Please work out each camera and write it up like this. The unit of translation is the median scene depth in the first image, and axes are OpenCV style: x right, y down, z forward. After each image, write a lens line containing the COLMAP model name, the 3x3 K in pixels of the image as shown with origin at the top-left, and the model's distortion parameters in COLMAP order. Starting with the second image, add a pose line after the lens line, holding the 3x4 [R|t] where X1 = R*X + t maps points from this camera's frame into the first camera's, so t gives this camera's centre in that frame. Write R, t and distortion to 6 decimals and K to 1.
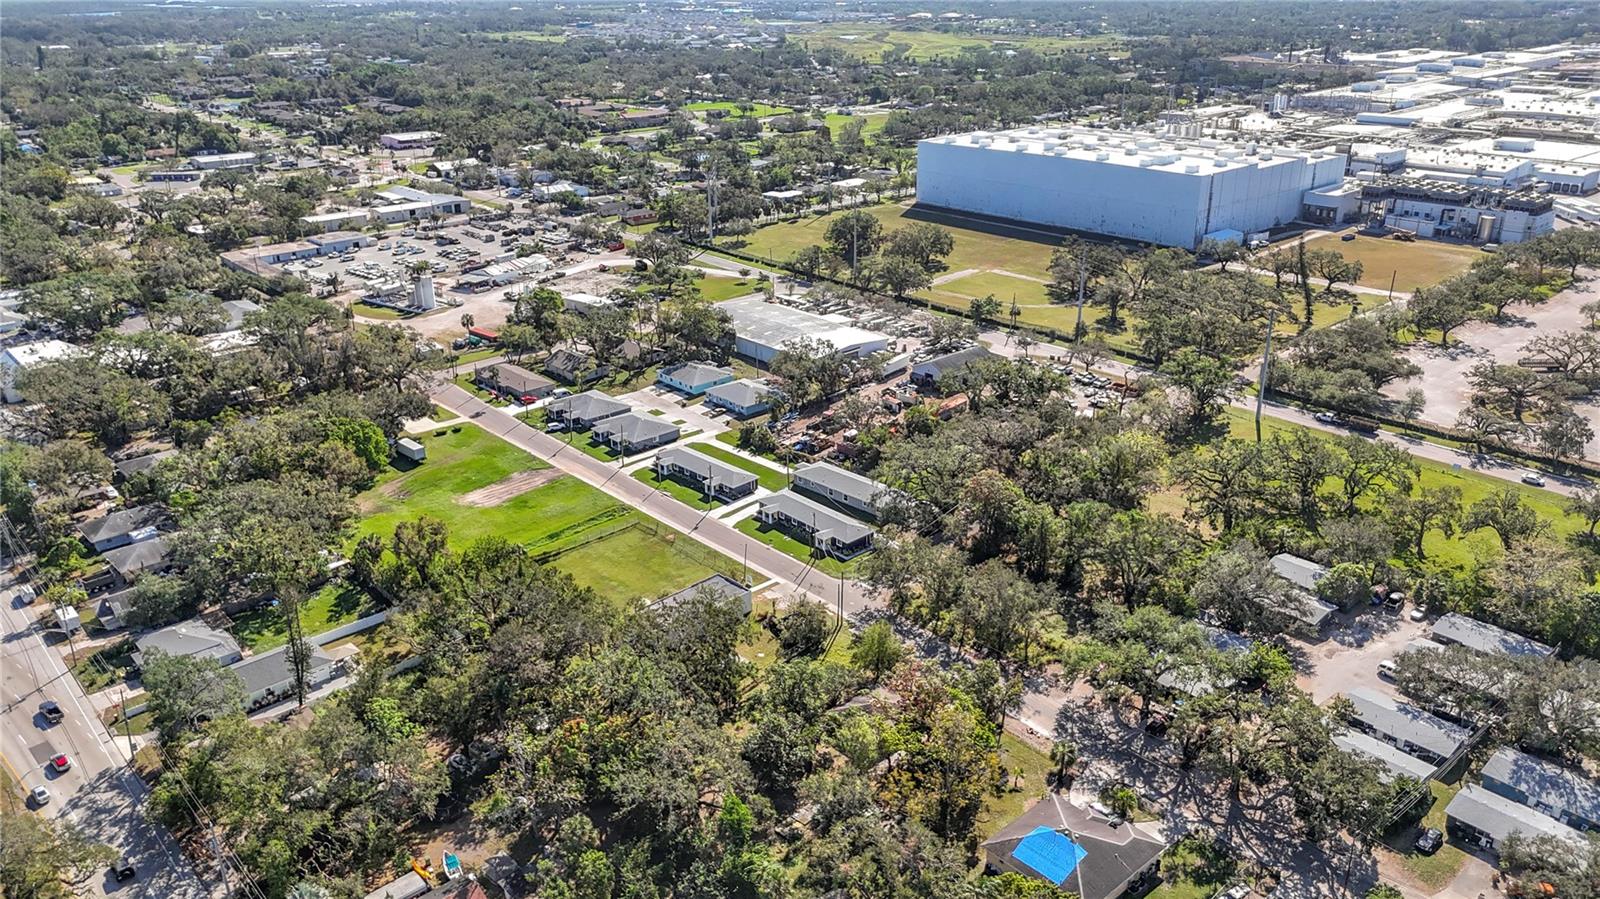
lens RADIAL K [[1177.7, 0, 797.1], [0, 1177.7, 448.6], [0, 0, 1]] dist [0.084043, -0.082226]
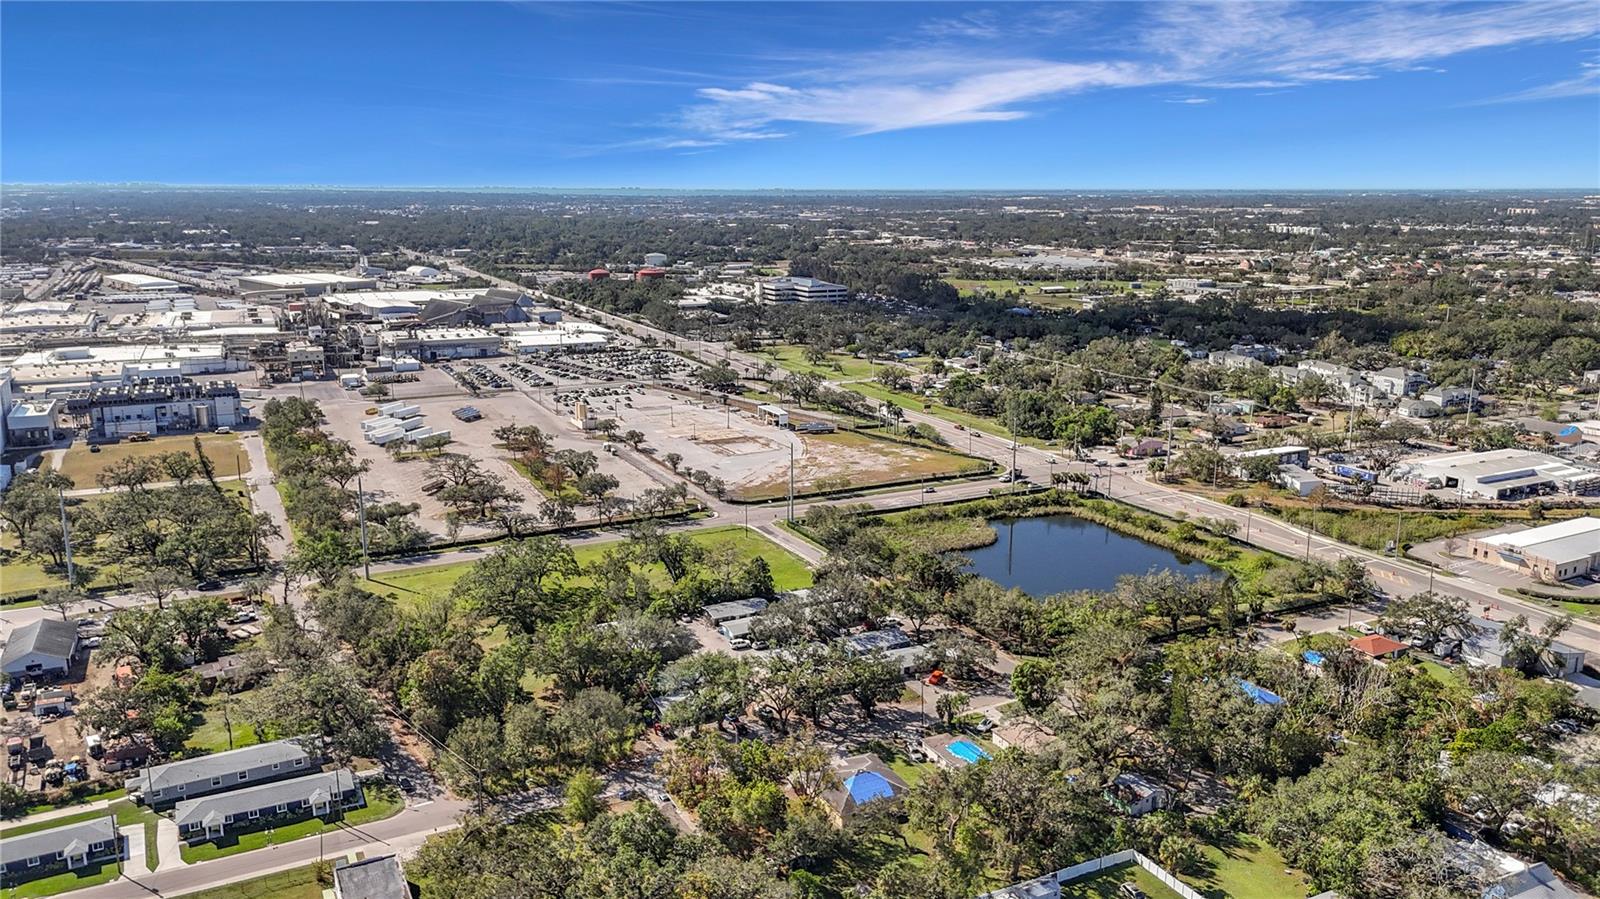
lens RADIAL K [[1177.7, 0, 797.1], [0, 1177.7, 448.6], [0, 0, 1]] dist [0.084043, -0.082226]
pose [[0.266446, -0.199841, 0.942905, -0.612292], [0.357395, 0.929016, 0.095905, -0.116079], [-0.895140, 0.311436, 0.318954, 0.280455]]
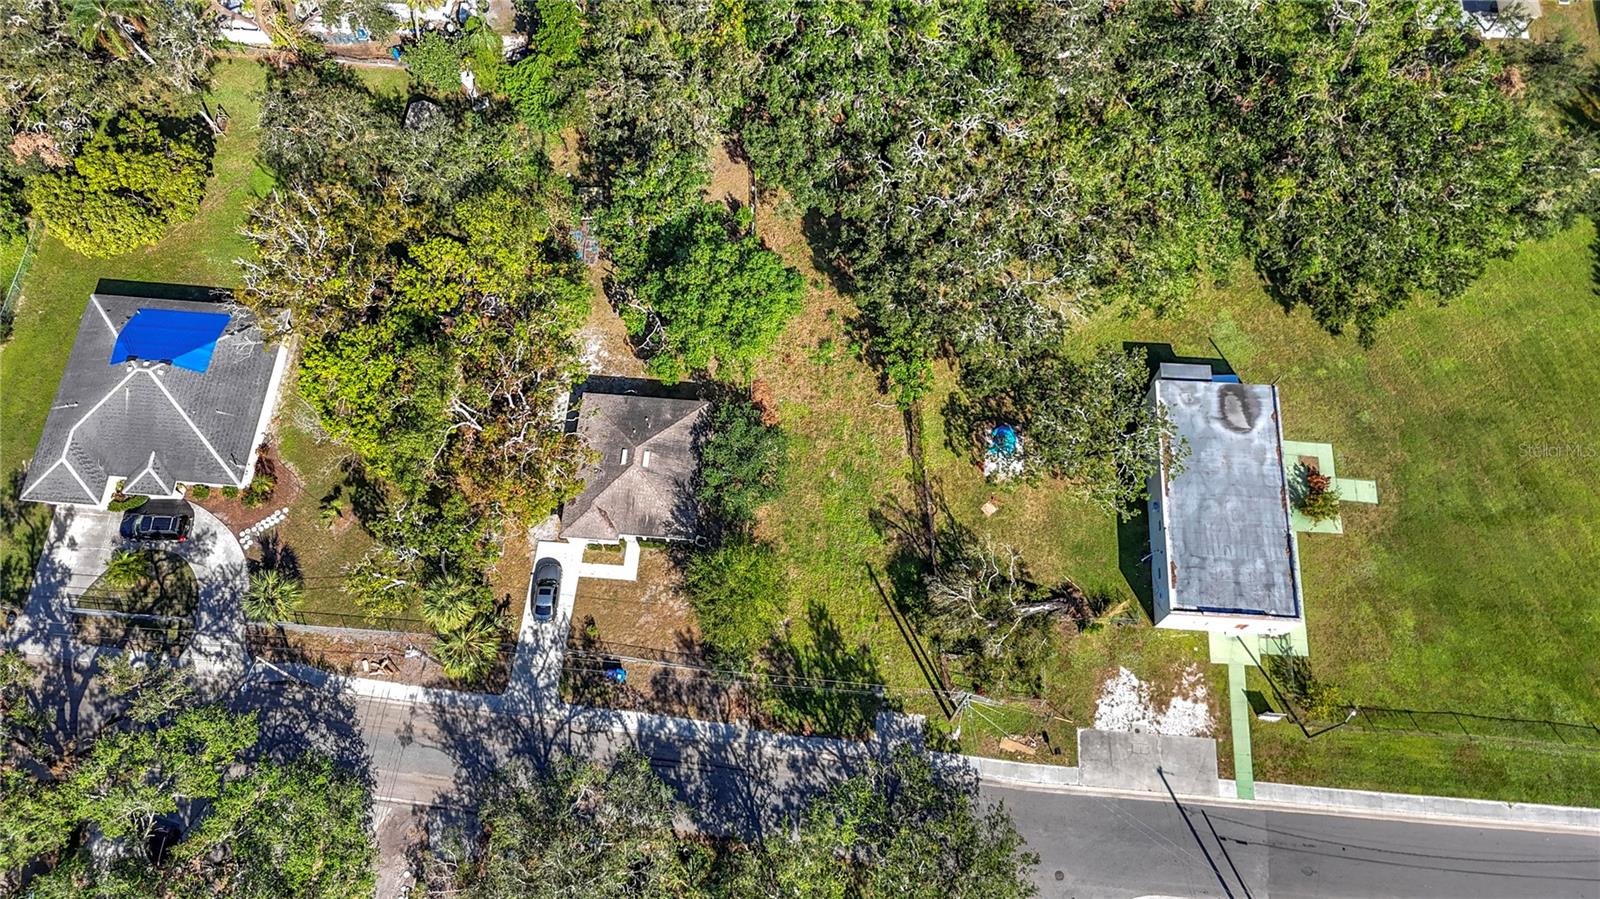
lens RADIAL K [[1183.4, 0, 798.5], [0, 1183.4, 447.7], [0, 0, 1]] dist [0.069953, -0.066217]
pose [[-0.727150, 0.637553, -0.254517, 0.098883], [-0.251510, 0.097554, 0.962926, -0.201758], [0.638745, 0.764205, 0.089415, 0.698544]]
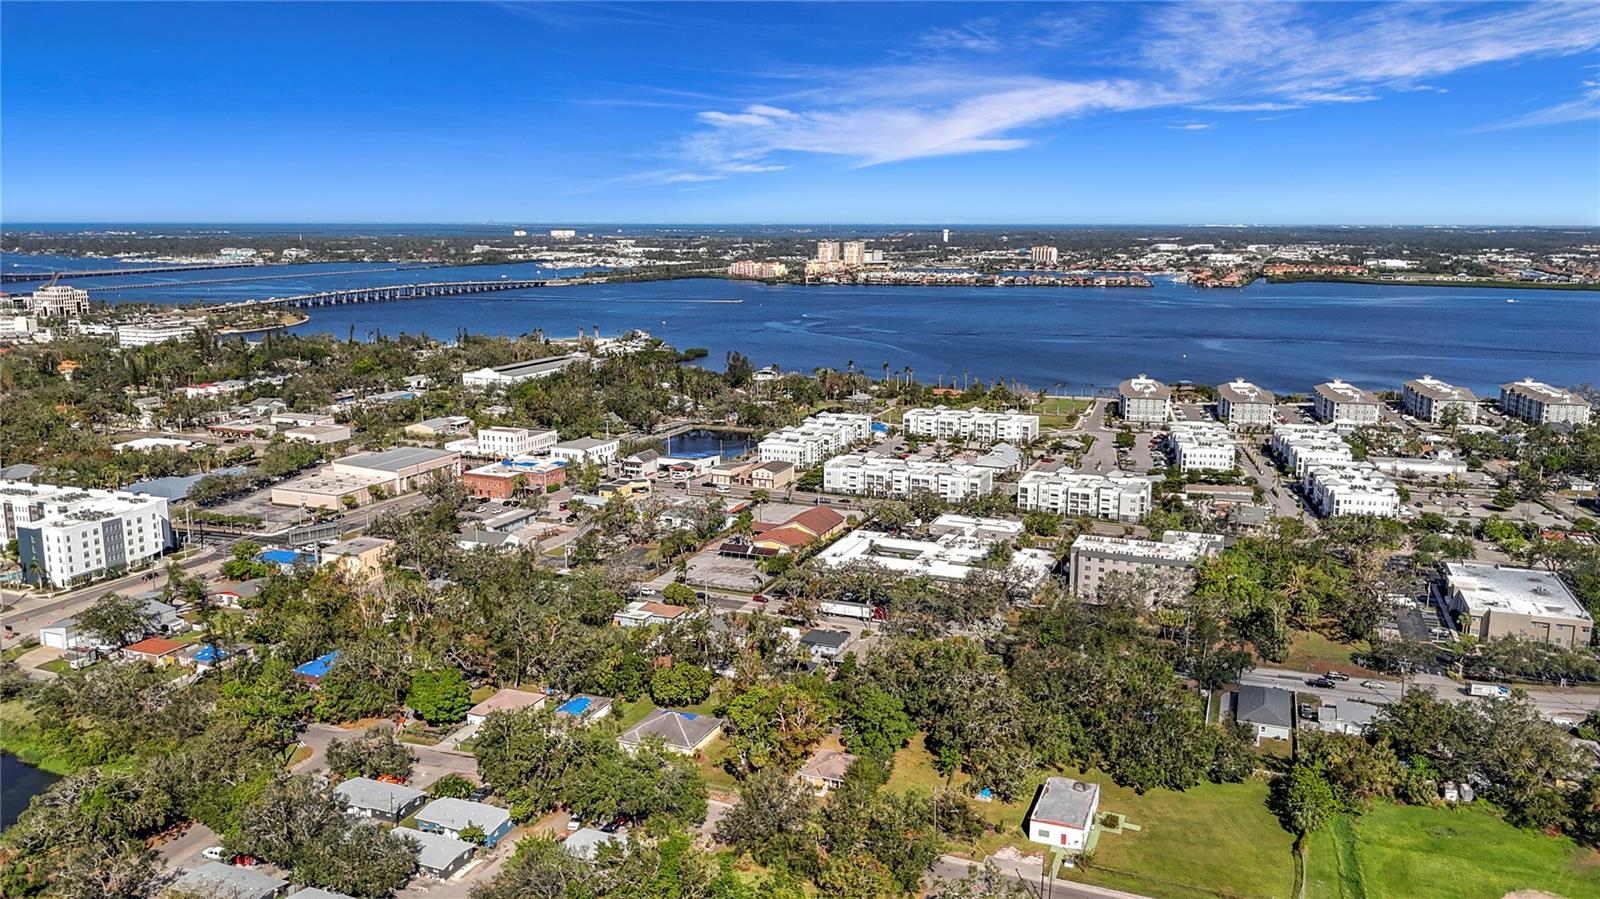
lens RADIAL K [[1217.8, 0, 802.3], [0, 1217.8, 453.9], [0, 0, 1]] dist [0.065604, -0.119803]
pose [[-0.901102, 0.082894, -0.425610, 0.446648], [-0.161795, 0.846386, 0.507398, -0.515226], [0.402291, 0.526078, -0.749269, 1.267447]]
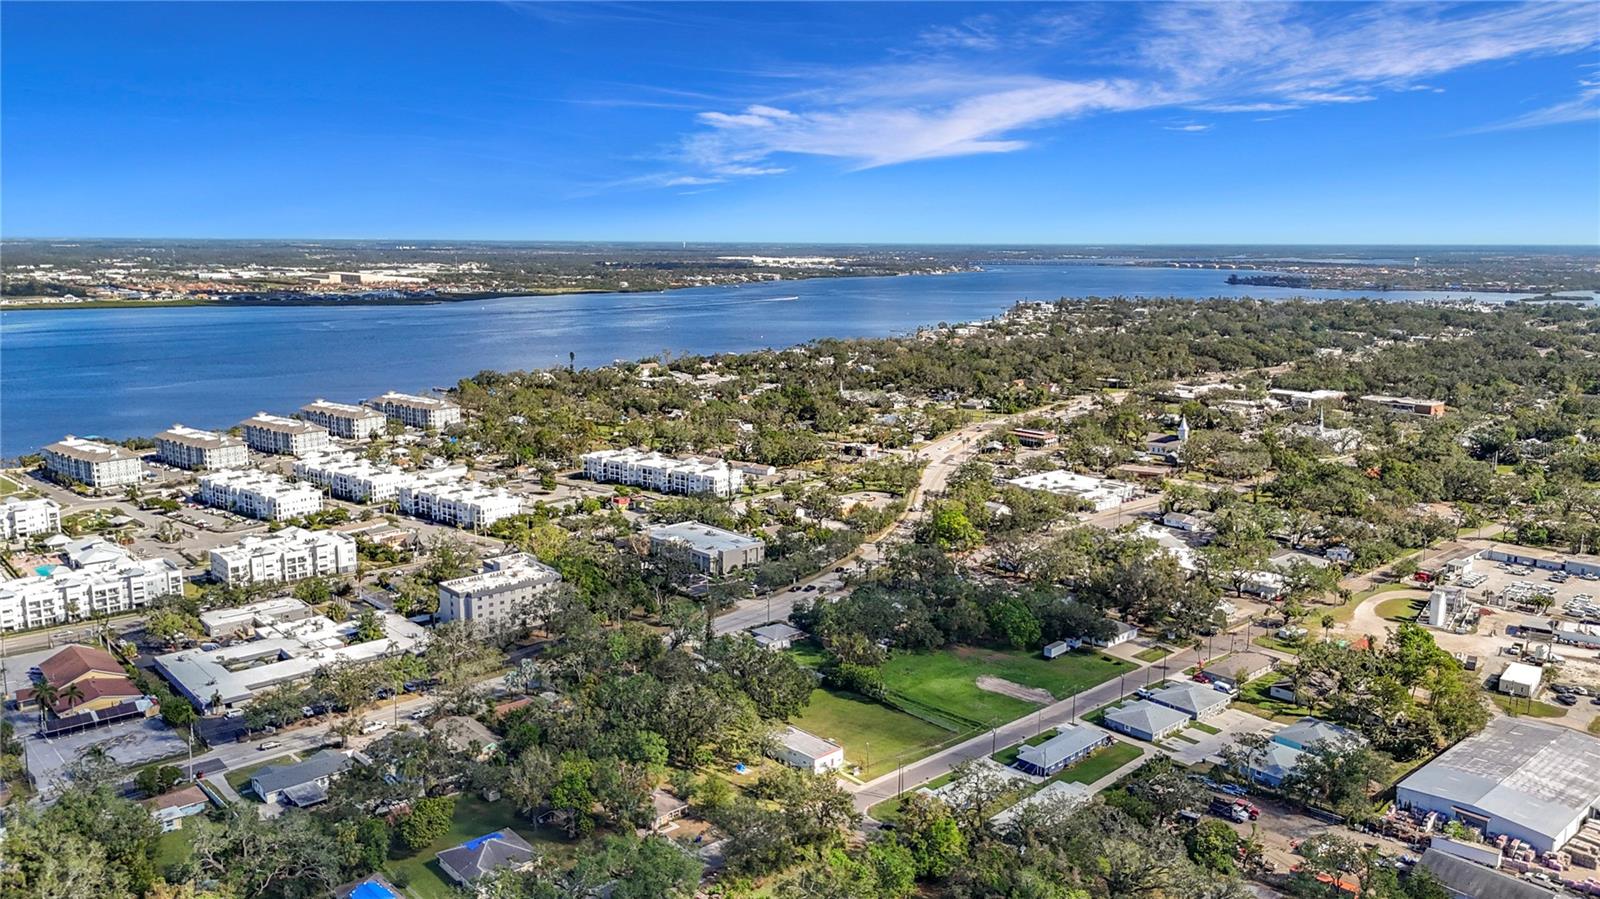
lens RADIAL K [[1175.0, 0, 798.3], [0, 1175.0, 447.7], [0, 0, 1]] dist [0.073495, -0.073274]
pose [[-0.006644, 0.180061, -0.983633, 1.000761], [-0.377455, 0.910437, 0.169211, -0.345865], [0.926004, 0.372402, 0.061916, 0.640618]]
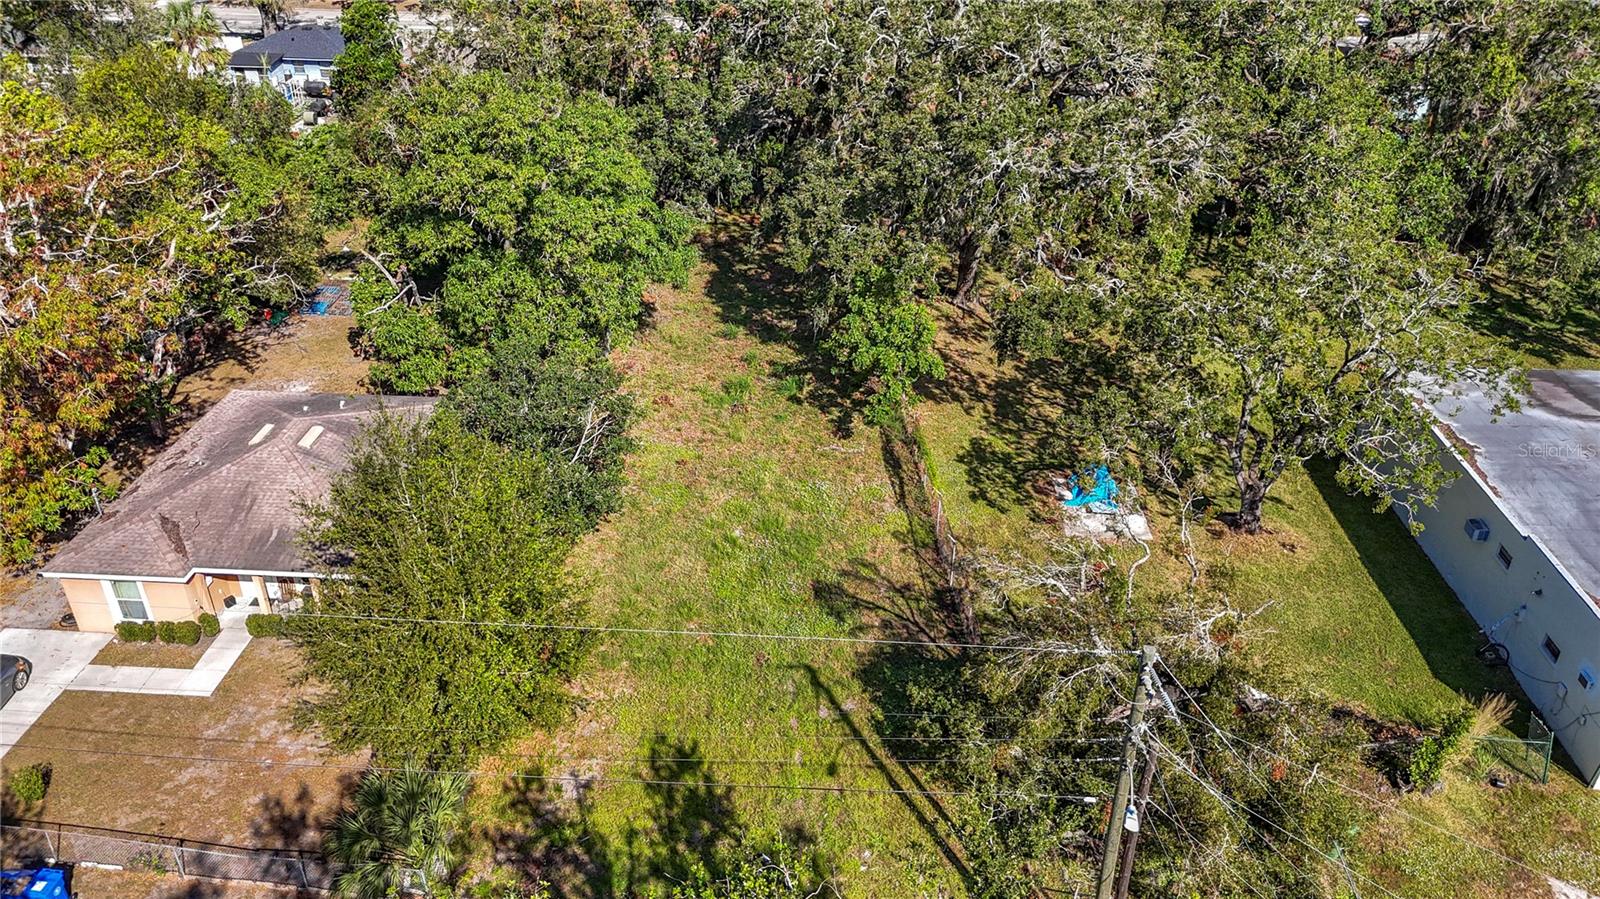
lens RADIAL K [[1175.0, 0, 798.3], [0, 1175.0, 447.7], [0, 0, 1]] dist [0.073495, -0.073274]
pose [[-0.721258, 0.349961, -0.597758, 0.092565], [-0.258677, 0.664455, 0.701131, 0.022231], [0.642552, 0.660323, -0.388717, 0.807831]]
